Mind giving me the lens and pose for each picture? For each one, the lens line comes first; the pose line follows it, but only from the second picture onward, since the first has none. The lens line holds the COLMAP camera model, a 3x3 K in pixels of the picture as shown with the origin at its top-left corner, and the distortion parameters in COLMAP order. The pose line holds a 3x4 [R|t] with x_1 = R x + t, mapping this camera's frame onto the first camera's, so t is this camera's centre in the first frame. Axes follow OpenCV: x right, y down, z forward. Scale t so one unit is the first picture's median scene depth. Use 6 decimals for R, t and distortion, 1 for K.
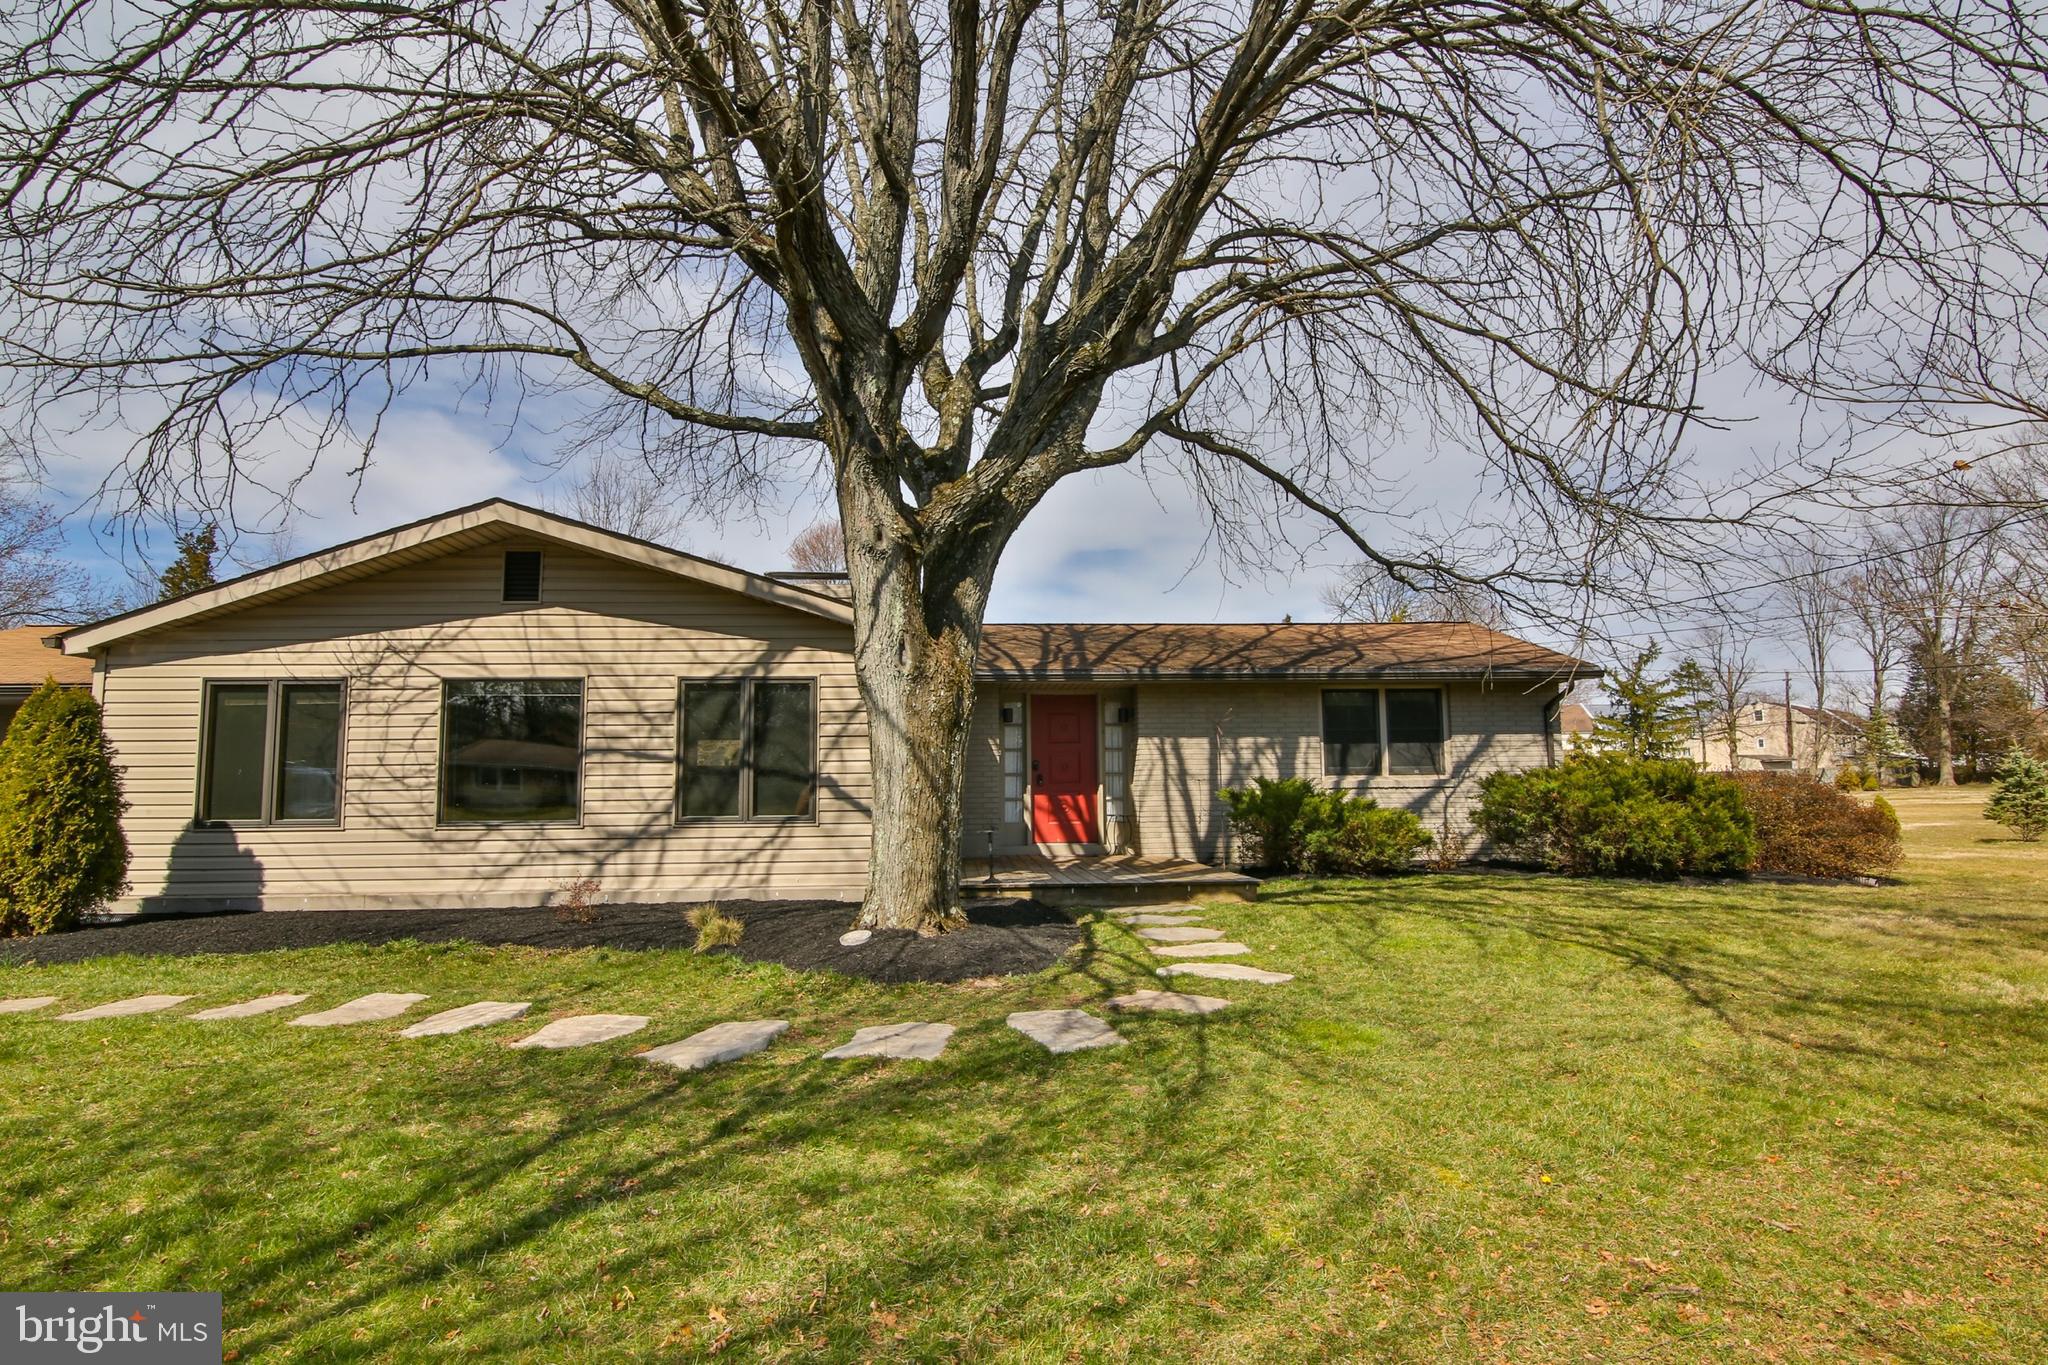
lens RADIAL K [[1092.8, 0, 1031.8], [0, 1092.8, 678.9], [0, 0, 1]] dist [-0.017924, 0.000576]
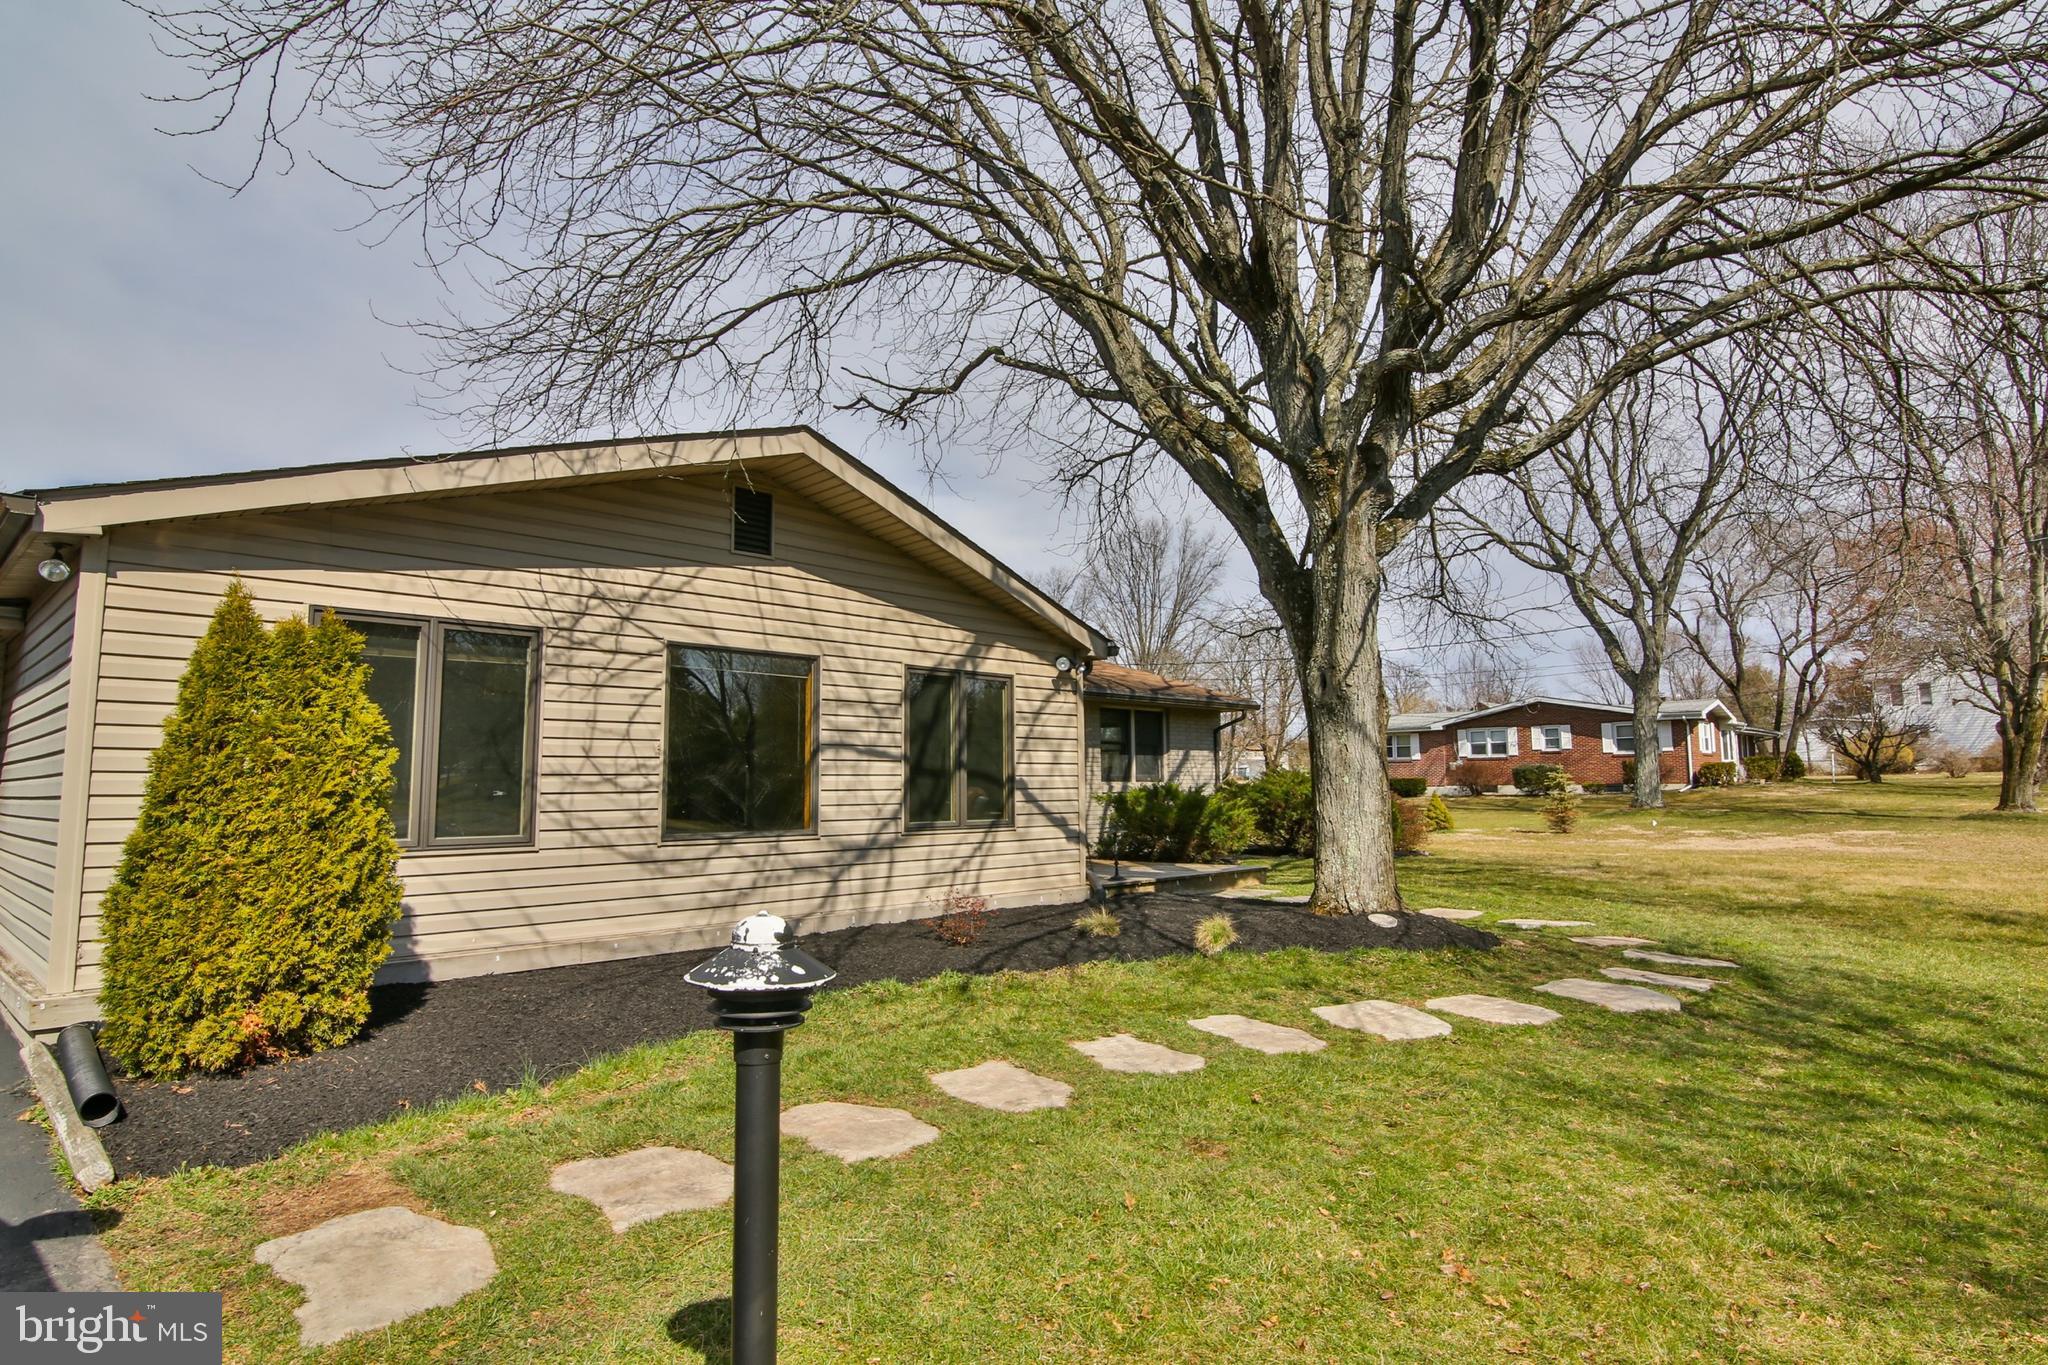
lens RADIAL K [[1092.8, 0, 1033.8], [0, 1092.8, 682.5], [0, 0, 1]] dist [-0.017924, 0.000576]
pose [[0.738954, 0.069486, 0.670164, -0.851452], [-0.069057, 0.997240, -0.027254, 0.029844], [-0.670208, -0.026140, 0.741713, 0.278080]]
